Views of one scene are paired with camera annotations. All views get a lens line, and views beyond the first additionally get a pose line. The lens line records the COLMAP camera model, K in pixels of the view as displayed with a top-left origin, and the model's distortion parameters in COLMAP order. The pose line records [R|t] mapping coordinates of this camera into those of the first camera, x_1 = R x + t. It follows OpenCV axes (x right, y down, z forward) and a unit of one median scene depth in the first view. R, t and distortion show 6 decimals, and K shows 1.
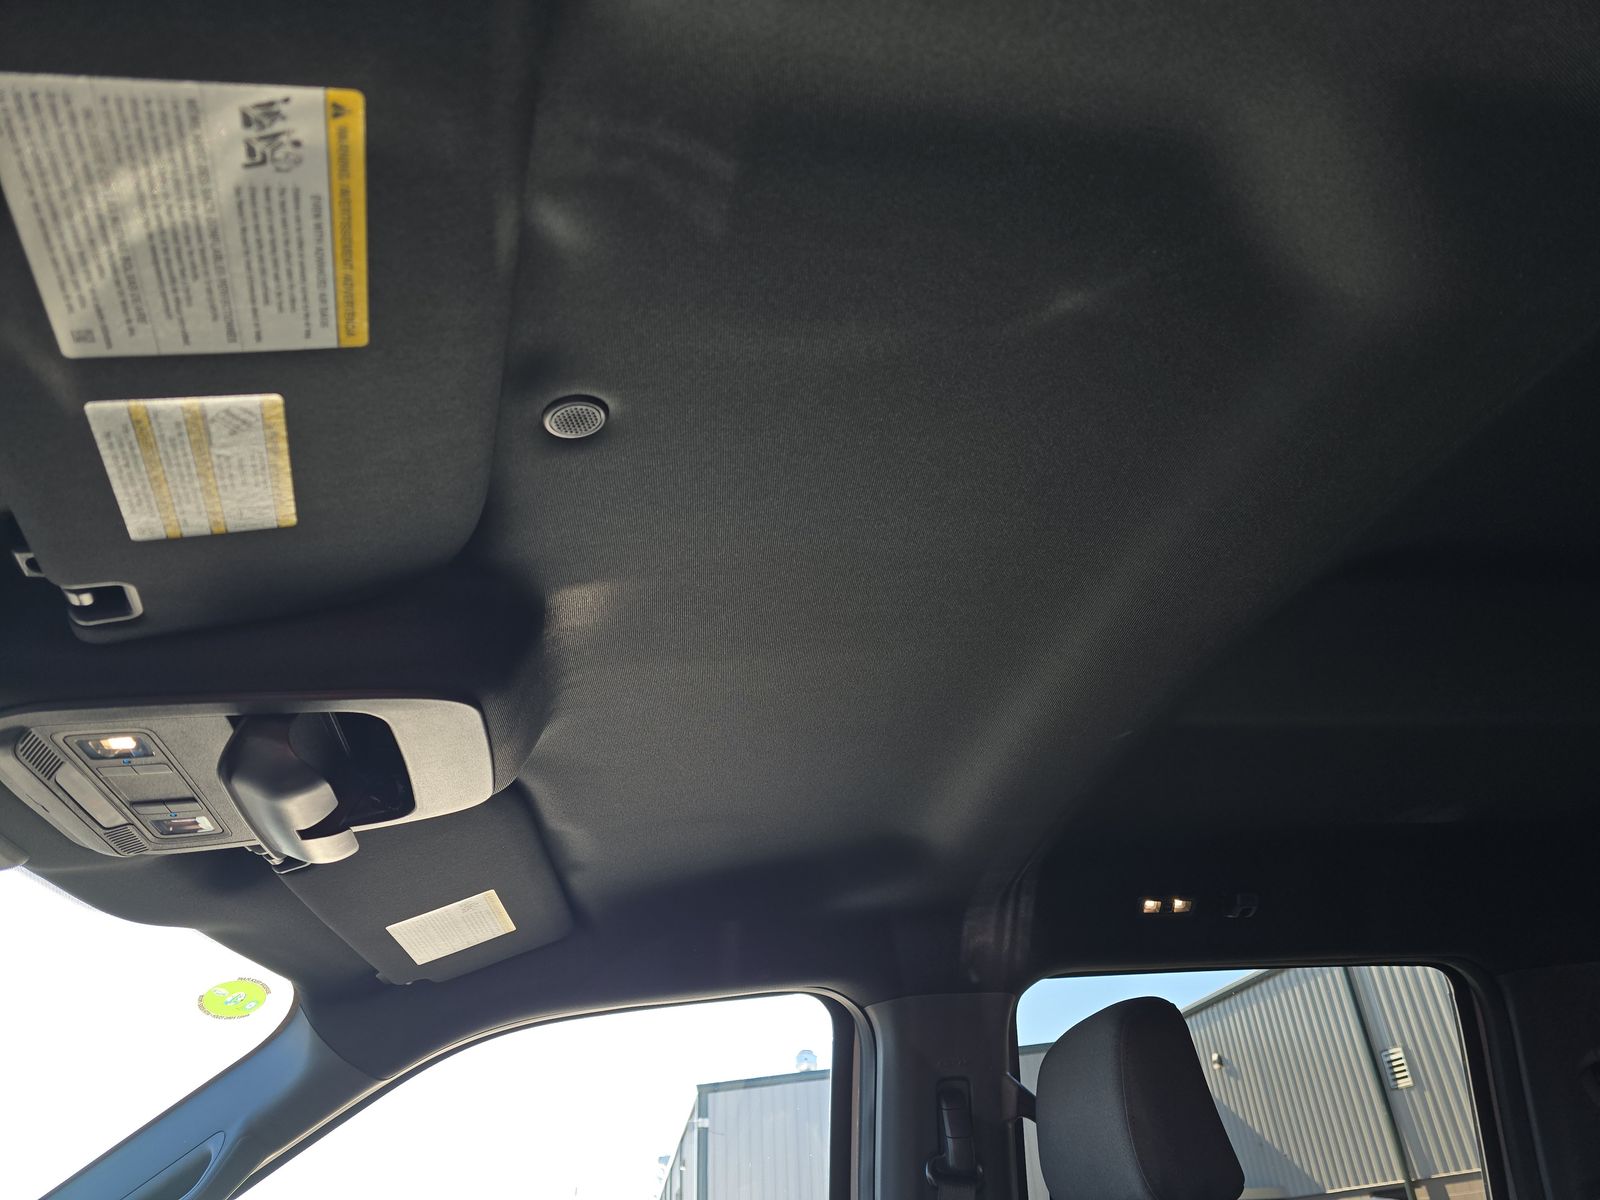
lens RADIAL K [[1084.2, 0, 800.0], [0, 1084.2, 600.0], [0, 0, 1]] dist [0.029452, -0.000188]
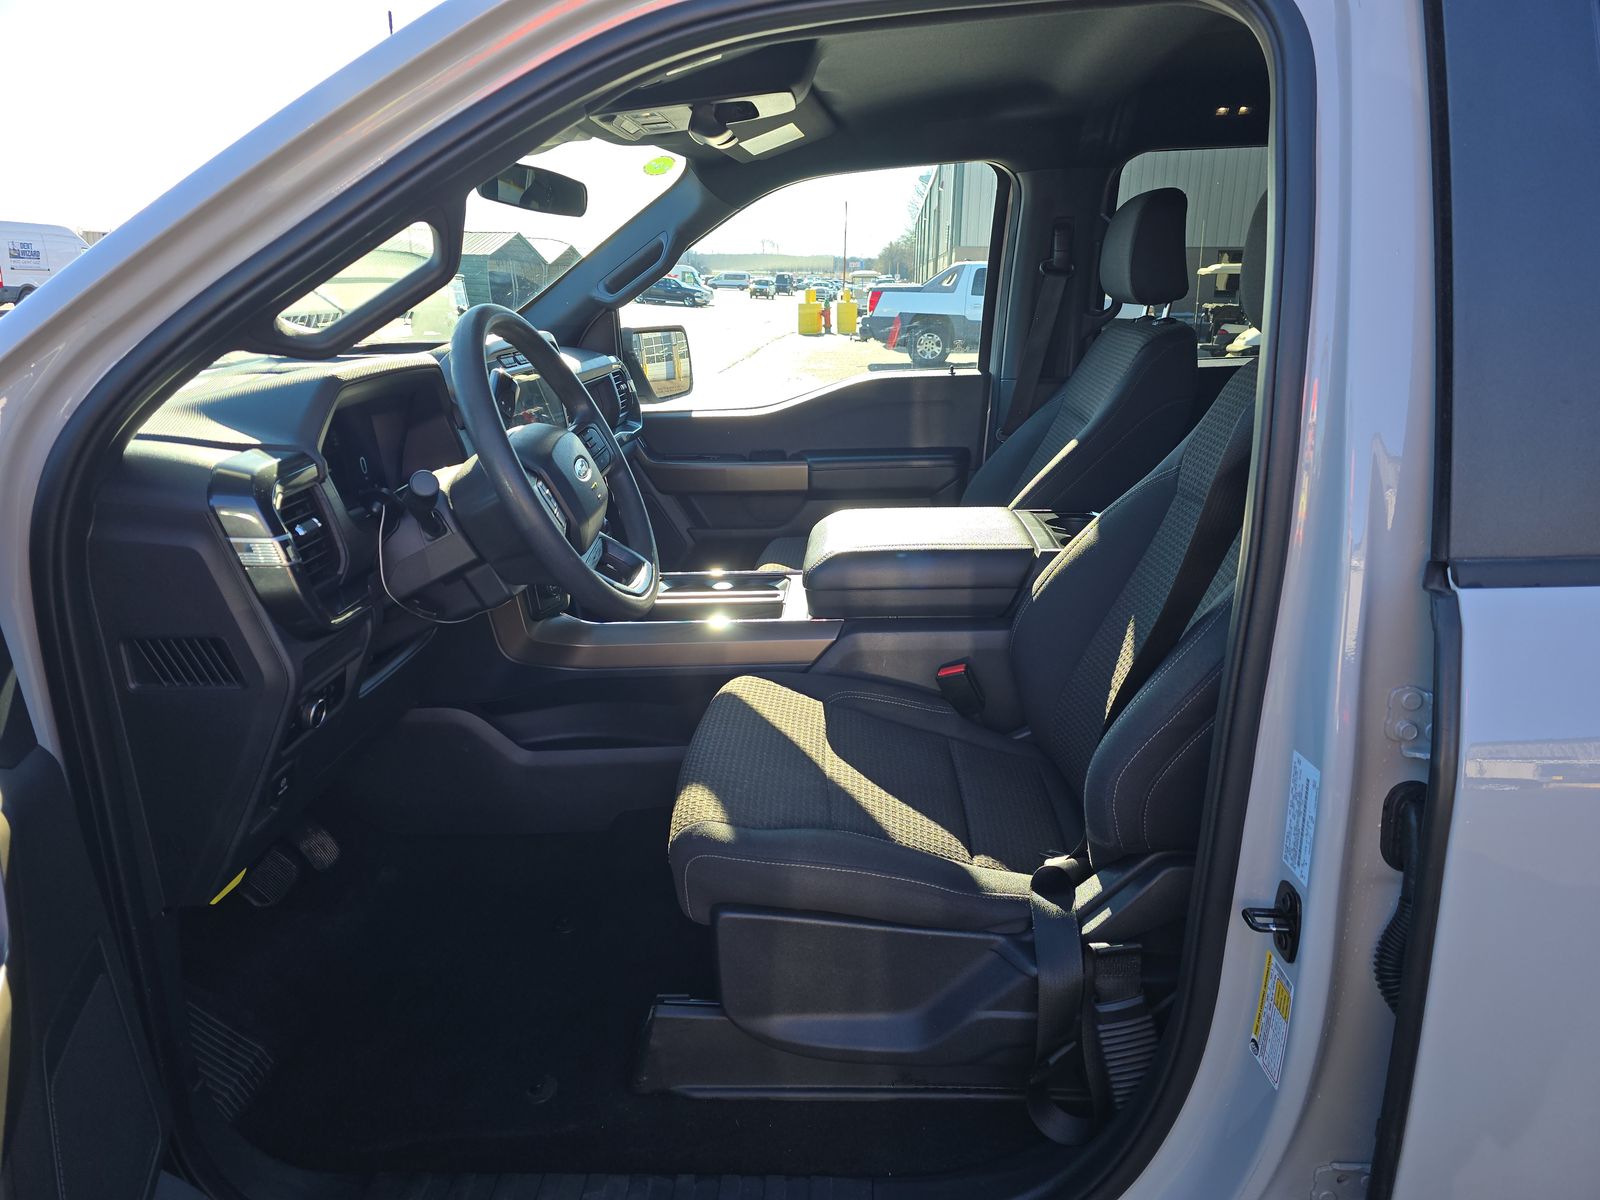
lens RADIAL K [[1084.2, 0, 800.0], [0, 1084.2, 600.0], [0, 0, 1]] dist [0.029452, -0.000188]
pose [[0.975808, 0.113866, -0.186638, 0.137219], [0.063653, 0.668722, 0.740783, -0.477291], [0.209159, -0.734742, 0.645296, -0.650244]]
